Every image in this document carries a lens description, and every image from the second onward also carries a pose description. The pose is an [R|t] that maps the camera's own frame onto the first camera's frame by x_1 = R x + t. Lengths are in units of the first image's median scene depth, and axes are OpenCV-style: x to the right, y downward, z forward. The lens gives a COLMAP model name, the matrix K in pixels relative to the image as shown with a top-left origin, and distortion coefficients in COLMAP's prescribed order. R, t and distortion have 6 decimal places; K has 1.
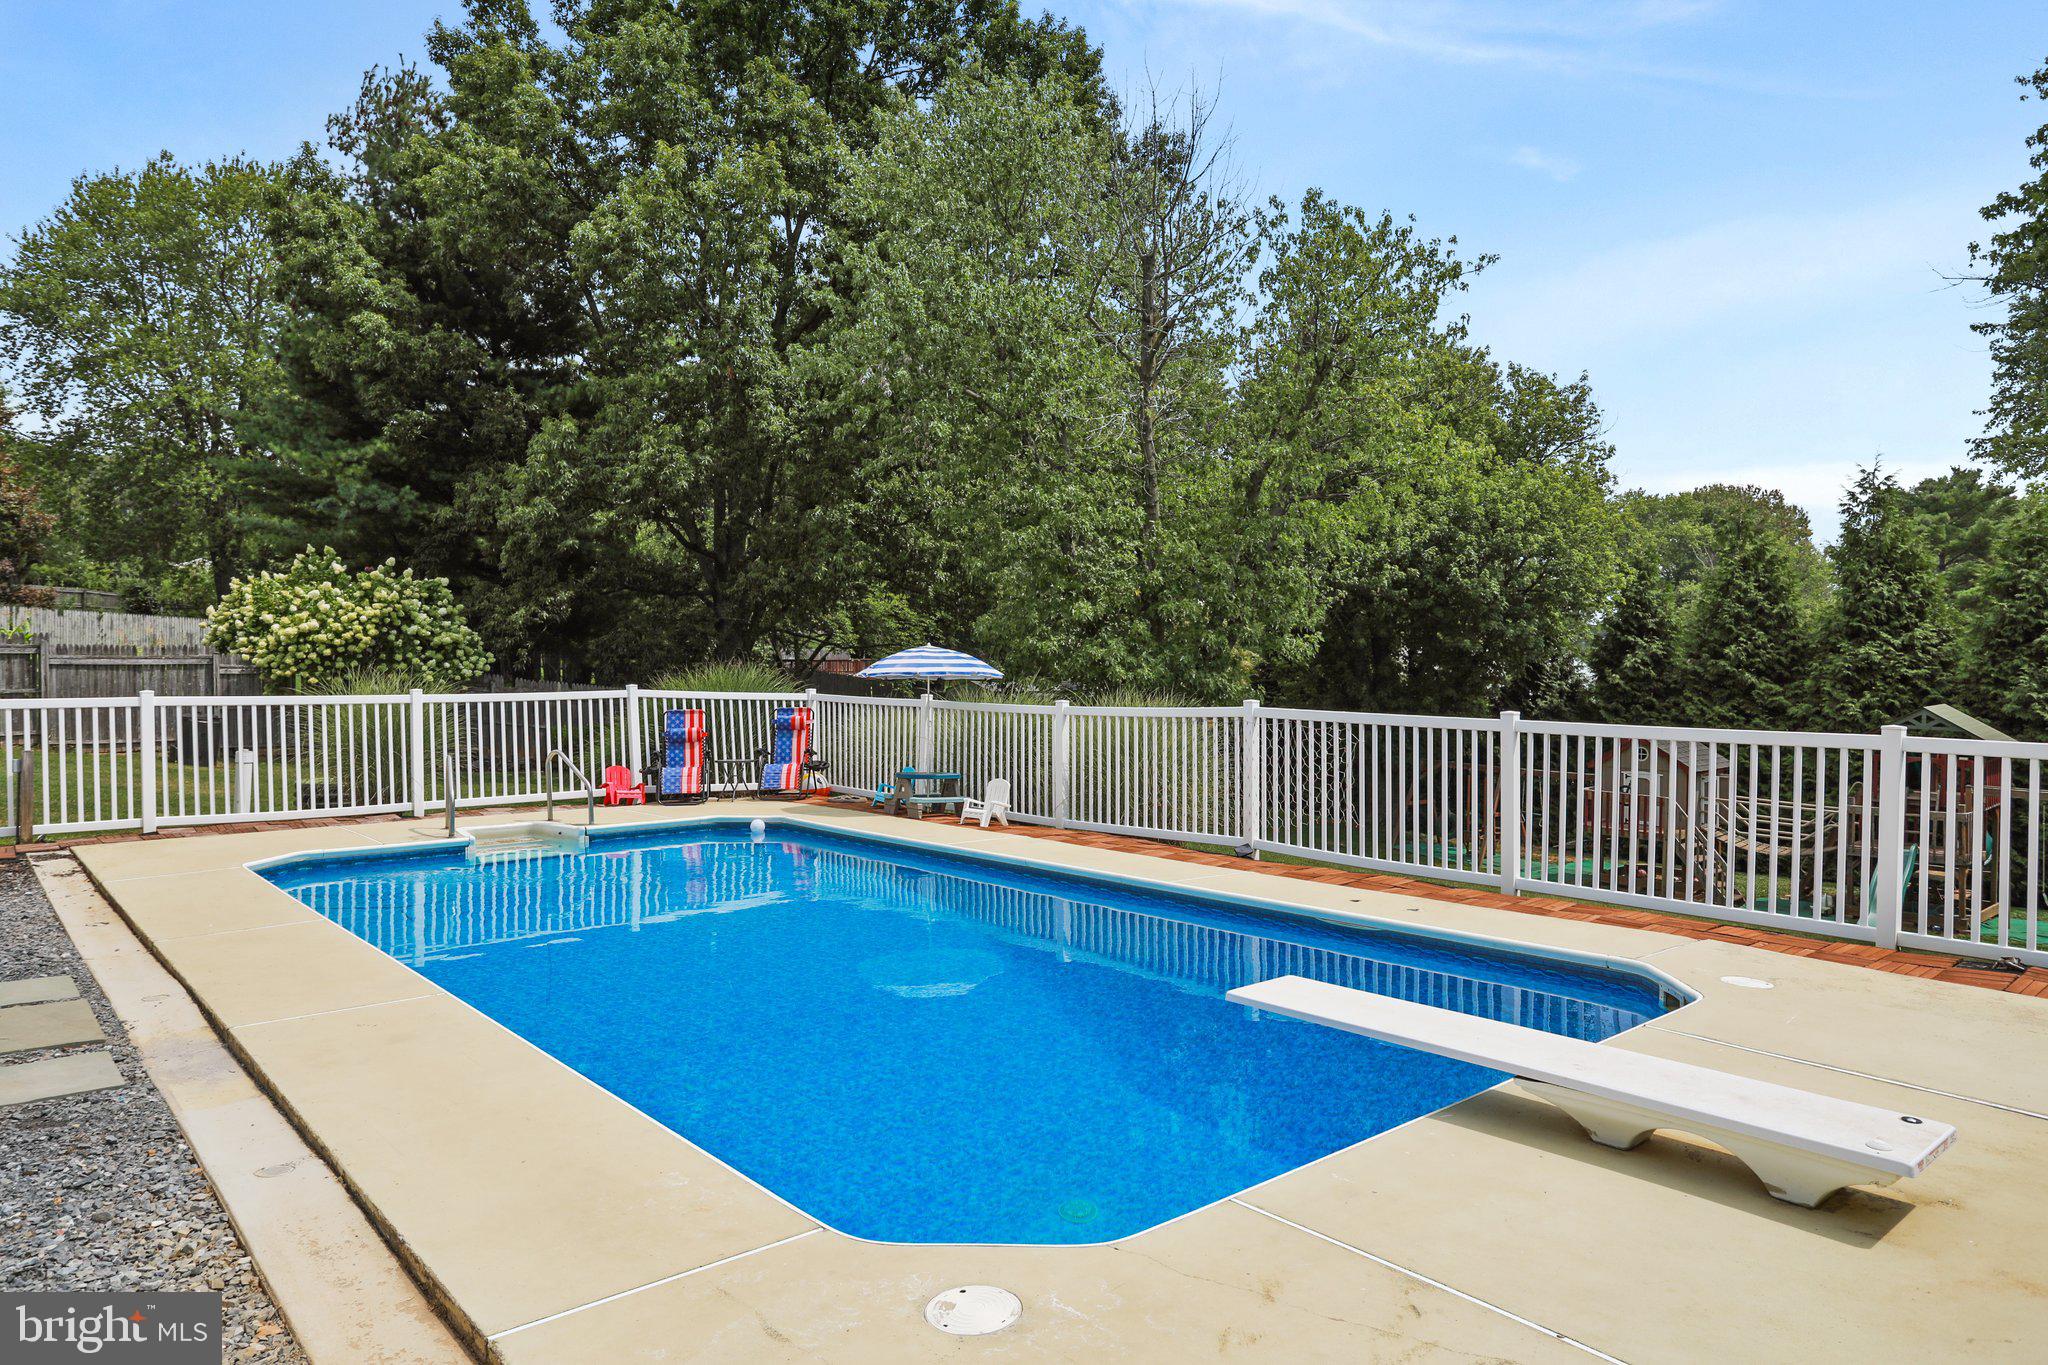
lens RADIAL K [[1331.3, 0, 1024.0], [0, 1331.3, 682.5], [0, 0, 1]] dist [-0.037151, 0.058999]
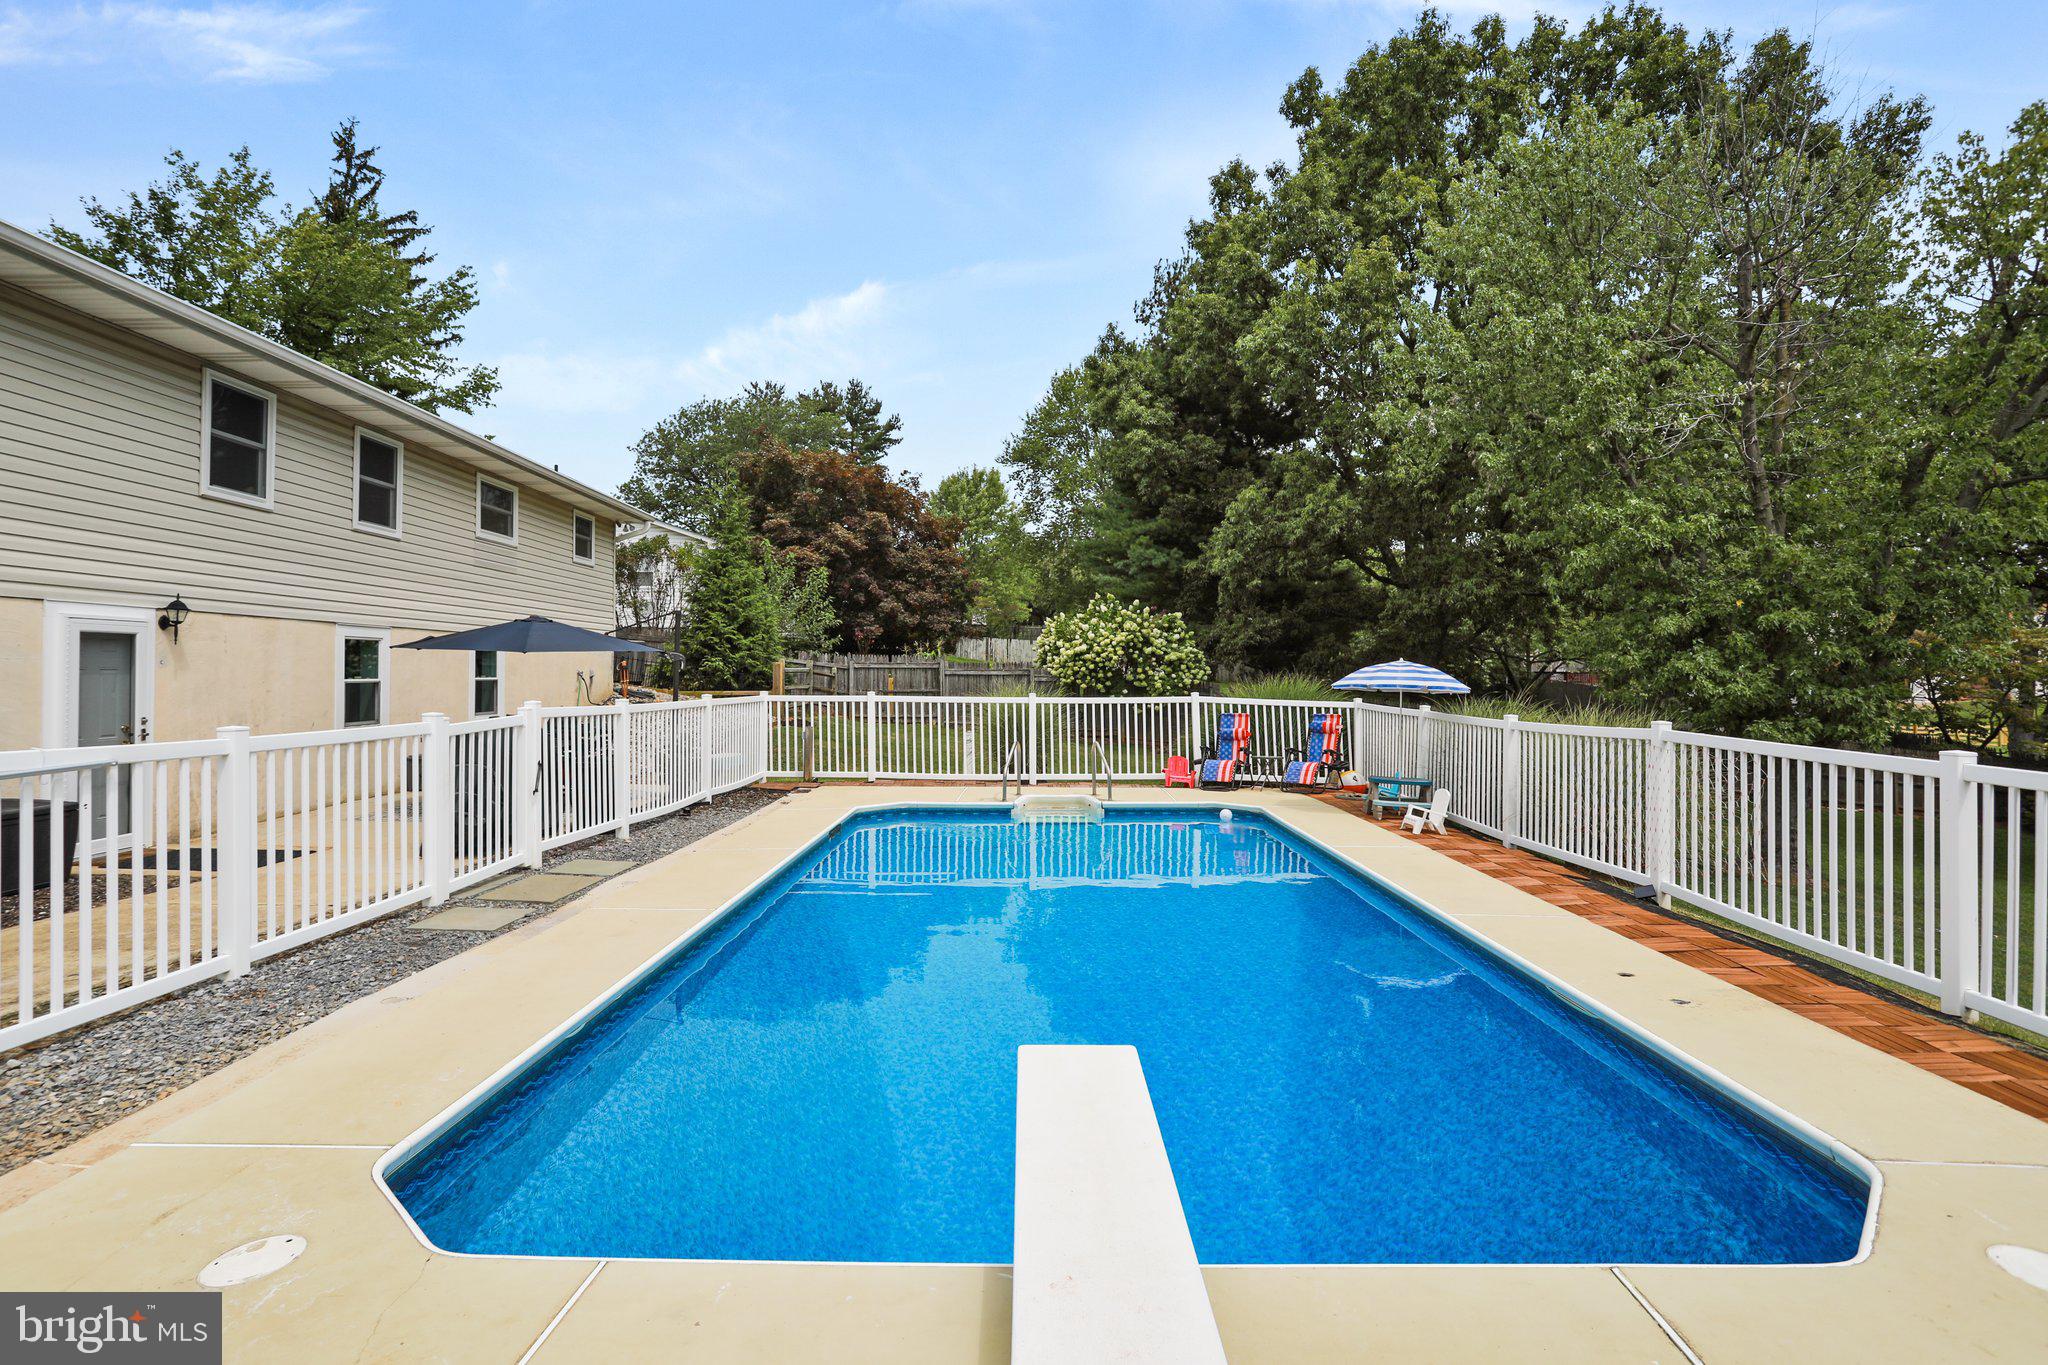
lens RADIAL K [[1003.6, 0, 1010.4], [0, 1003.6, 679.3], [0, 0, 1]] dist [-0.050850, 0.036568]
pose [[0.758606, 0.006979, -0.651512, 0.135624], [-0.012862, 0.999908, -0.004264, -0.003135], [0.651422, 0.011614, 0.758626, 0.112990]]
